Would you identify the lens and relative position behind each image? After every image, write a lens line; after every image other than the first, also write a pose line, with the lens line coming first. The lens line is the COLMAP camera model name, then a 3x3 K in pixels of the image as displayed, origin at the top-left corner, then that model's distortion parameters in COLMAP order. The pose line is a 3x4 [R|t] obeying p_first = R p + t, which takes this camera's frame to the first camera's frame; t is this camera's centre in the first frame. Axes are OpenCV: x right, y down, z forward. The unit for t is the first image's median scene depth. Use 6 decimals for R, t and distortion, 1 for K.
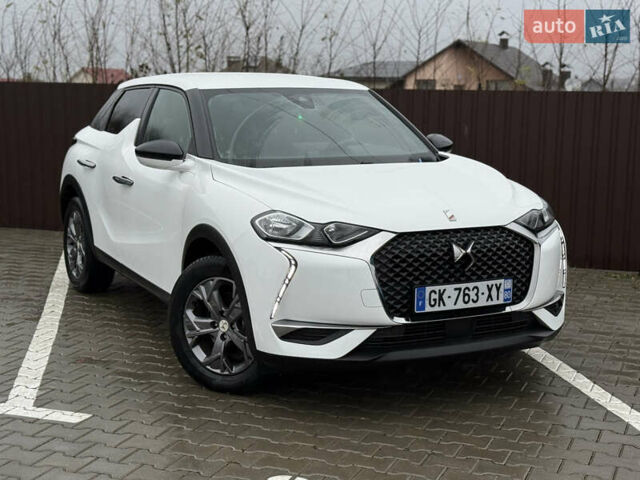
lens RADIAL K [[1040.1, 0, 320.0], [0, 1040.1, 240.0], [0, 0, 1]] dist [0.143064, -0.048190]
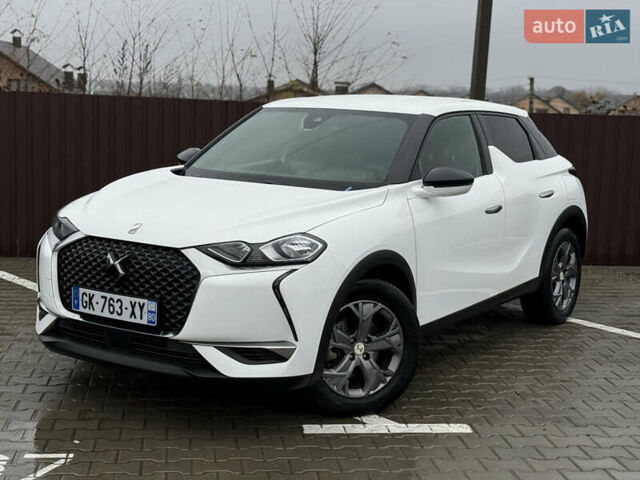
lens RADIAL K [[1040.3, 0, 307.6], [0, 1040.3, 233.1], [0, 0, 1]] dist [0.146201, -0.140417]
pose [[0.479542, 0.126623, -0.868335, 1.103774], [-0.161043, 0.985427, 0.054761, -0.103243], [0.862615, 0.113579, 0.492945, 0.647741]]
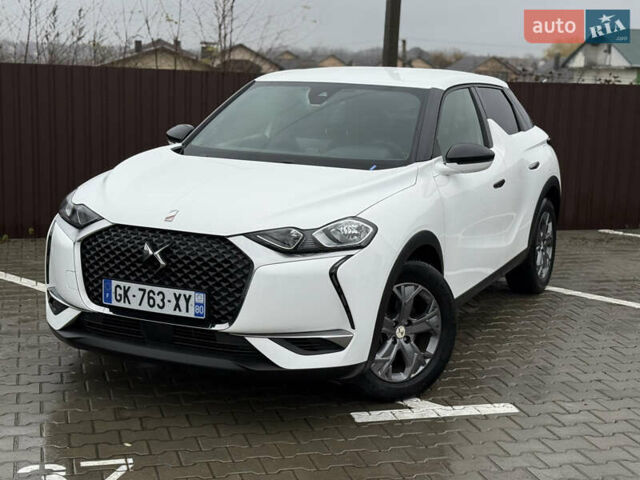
lens RADIAL K [[1040.1, 0, 320.0], [0, 1040.1, 240.0], [0, 0, 1]] dist [0.143064, -0.048190]
pose [[0.602897, 0.148737, -0.783832, 0.973460], [-0.145120, 0.986523, 0.075577, -0.094885], [0.784510, 0.068185, 0.616356, 0.520476]]
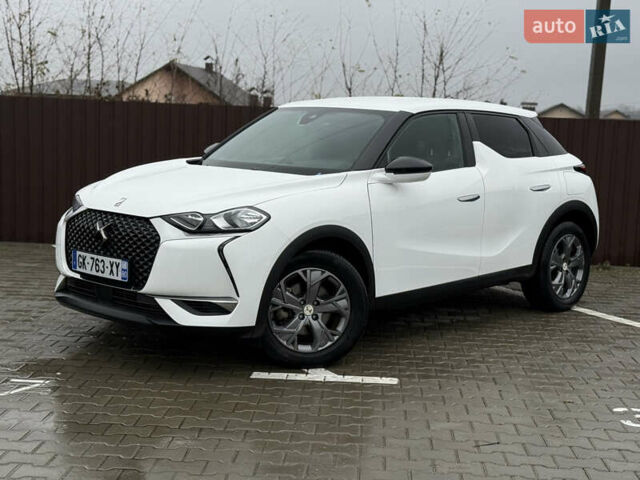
lens RADIAL K [[1040.1, 0, 320.0], [0, 1040.1, 240.0], [0, 0, 1]] dist [0.143064, -0.048190]
pose [[0.316526, 0.120357, -0.940918, 1.368940], [-0.170763, 0.982943, 0.068287, -0.104441], [0.933087, 0.139059, 0.331679, 0.825116]]
